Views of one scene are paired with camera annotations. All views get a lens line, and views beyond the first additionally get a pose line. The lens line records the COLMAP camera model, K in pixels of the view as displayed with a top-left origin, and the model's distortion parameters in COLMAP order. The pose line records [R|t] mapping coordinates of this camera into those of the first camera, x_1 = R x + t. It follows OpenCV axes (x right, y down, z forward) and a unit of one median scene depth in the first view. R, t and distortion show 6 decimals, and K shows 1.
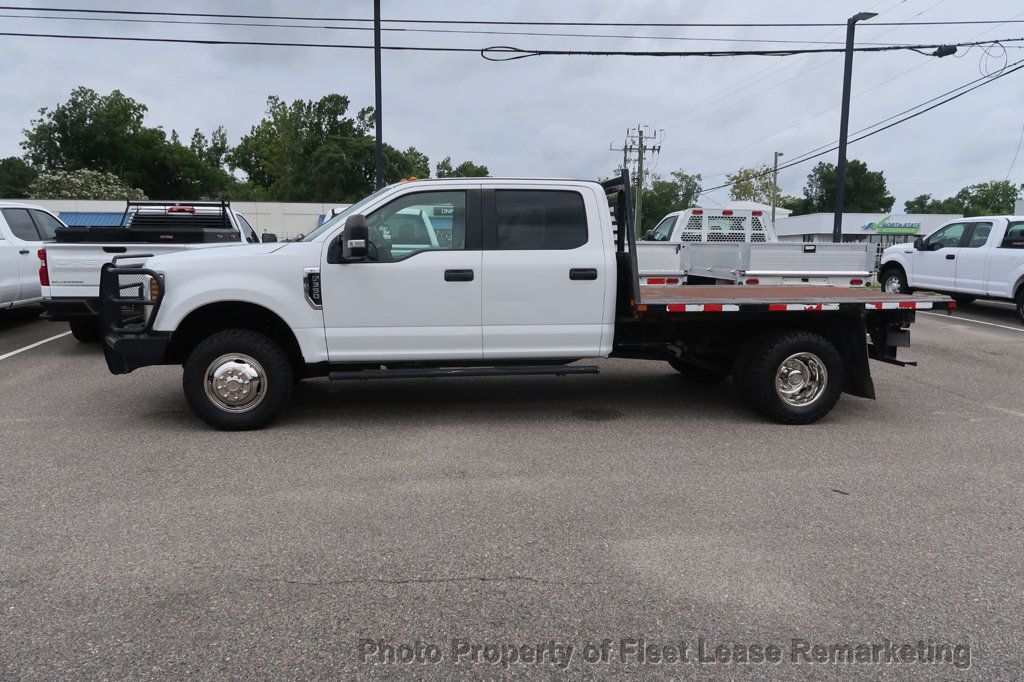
lens RADIAL K [[707.2, 0, 508.9], [0, 707.2, 341.0], [0, 0, 1]] dist [-0.033185, 0.015095]
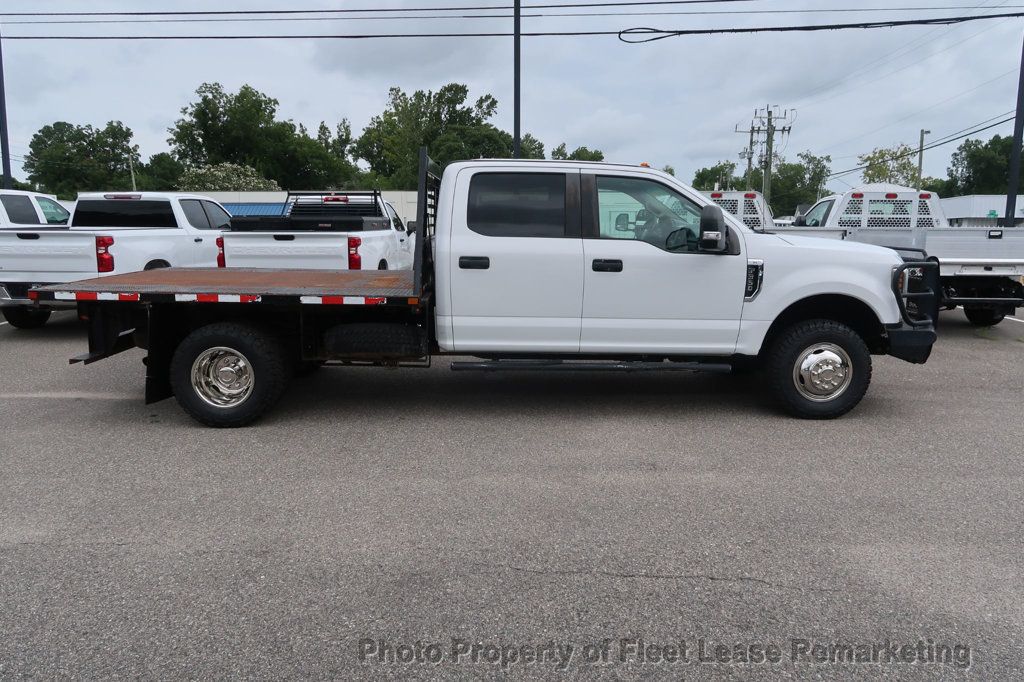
lens RADIAL K [[707.2, 0, 506.8], [0, 707.2, 339.8], [0, 0, 1]] dist [-0.033185, 0.015095]
pose [[0.987359, 0.018285, -0.157439, -0.061631], [-0.015650, 0.999716, 0.017961, -0.000752], [0.157723, -0.015270, 0.987365, 0.003033]]
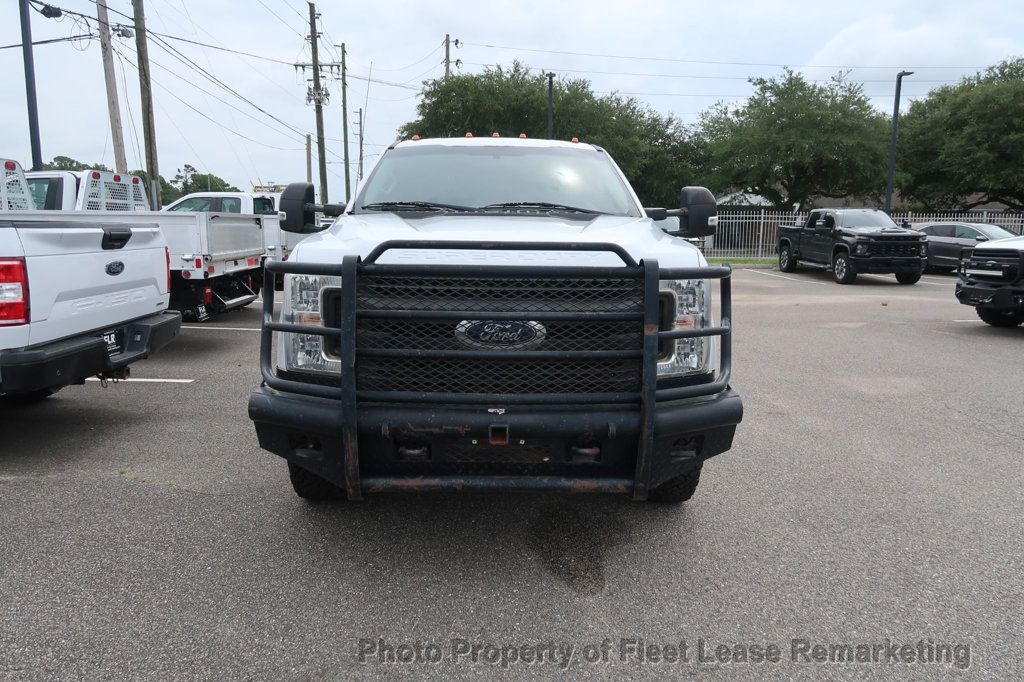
lens RADIAL K [[707.2, 0, 507.4], [0, 707.2, 341.4], [0, 0, 1]] dist [-0.033185, 0.015095]
pose [[0.105049, -0.166161, 0.980487, -0.683295], [0.125159, 0.980312, 0.152722, -0.093209], [-0.986560, 0.106674, 0.123778, 0.689777]]
